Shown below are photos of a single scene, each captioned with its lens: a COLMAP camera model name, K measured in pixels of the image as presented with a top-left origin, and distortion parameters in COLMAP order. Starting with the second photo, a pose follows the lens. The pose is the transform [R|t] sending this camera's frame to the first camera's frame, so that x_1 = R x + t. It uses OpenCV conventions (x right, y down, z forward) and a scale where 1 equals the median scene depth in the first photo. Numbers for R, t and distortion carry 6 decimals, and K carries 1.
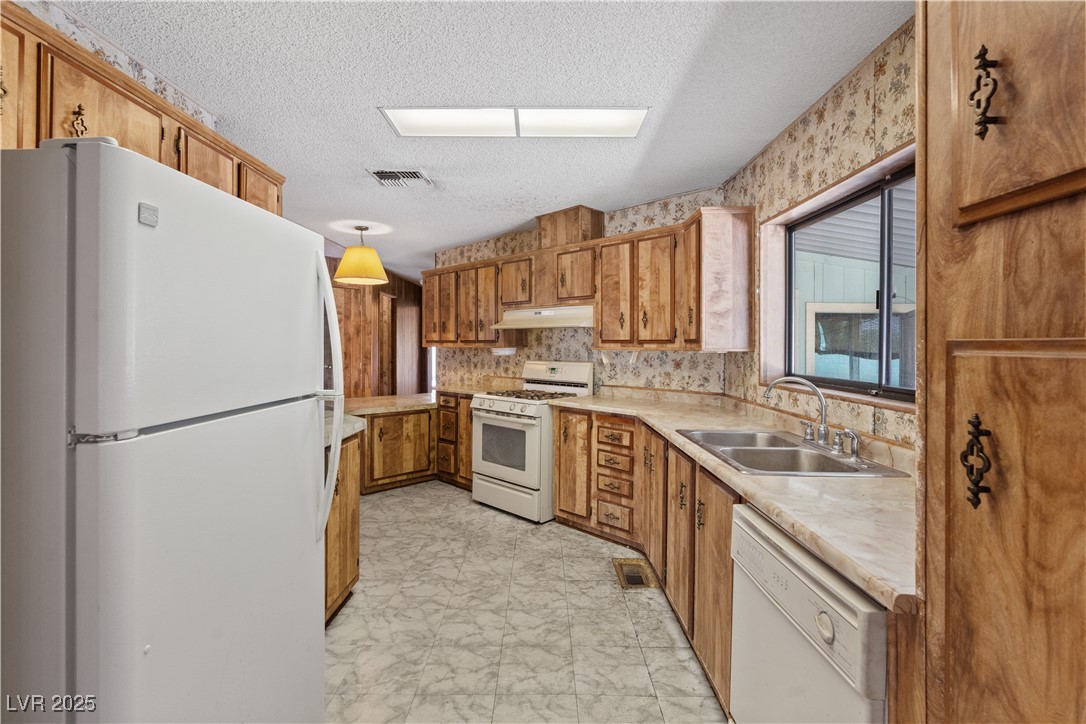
lens RADIAL K [[501.8, 0, 538.0], [0, 501.8, 343.2], [0, 0, 1]] dist [-0.000354, -0.000130]
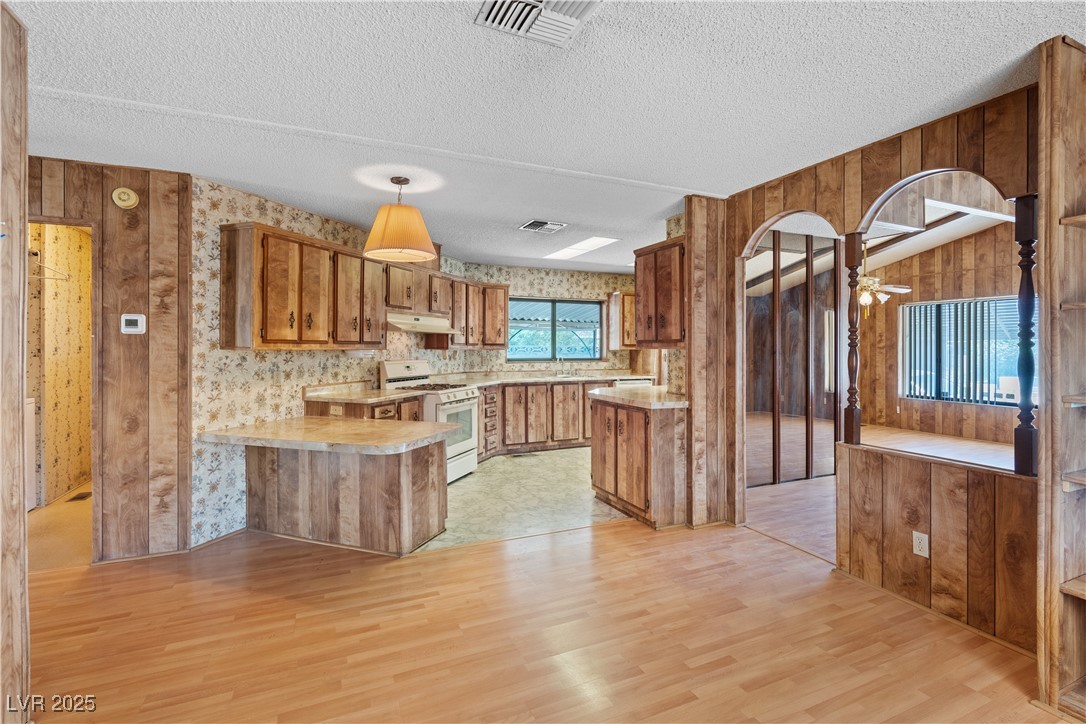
lens RADIAL K [[498.7, 0, 539.9], [0, 498.7, 357.0], [0, 0, 1]] dist [-0.003500, -0.000697]
pose [[-0.422276, -0.020690, 0.906231, -1.342290], [-0.003619, 0.999770, 0.021139, 0.002477], [-0.906460, 0.005647, -0.422253, 1.402887]]
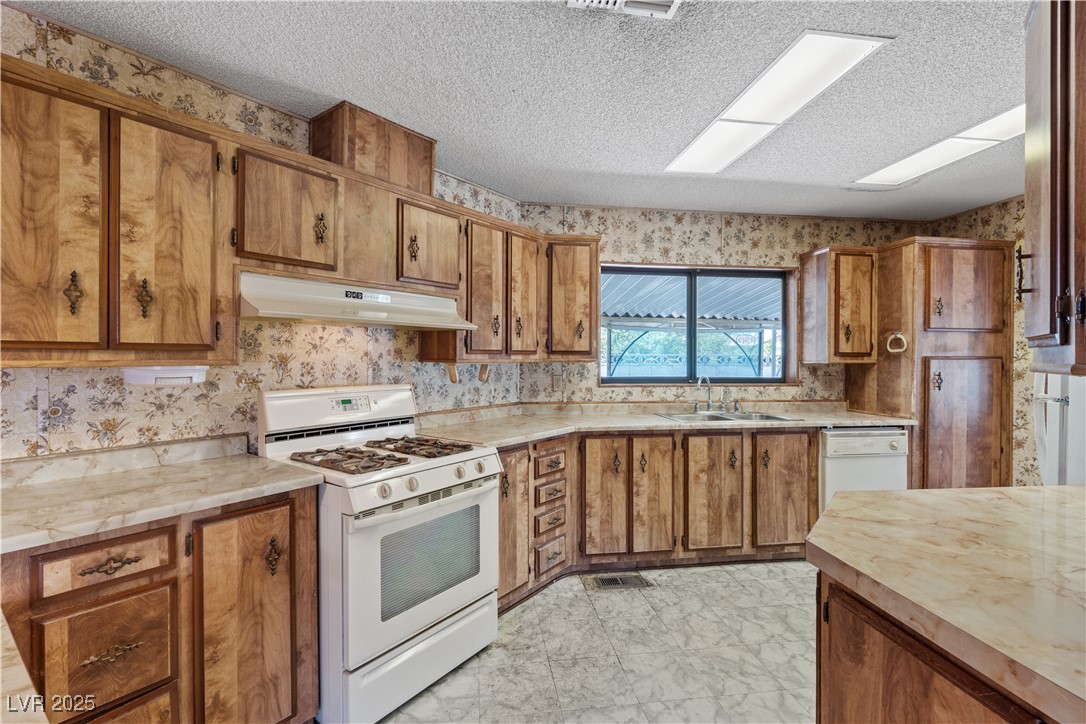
lens RADIAL K [[498.7, 0, 539.9], [0, 498.7, 357.0], [0, 0, 1]] dist [-0.003500, -0.000697]
pose [[-0.149599, -0.008174, 0.988713, -0.606325], [-0.006778, 0.999951, 0.007241, -0.001680], [-0.988724, -0.005618, -0.149647, 1.012724]]
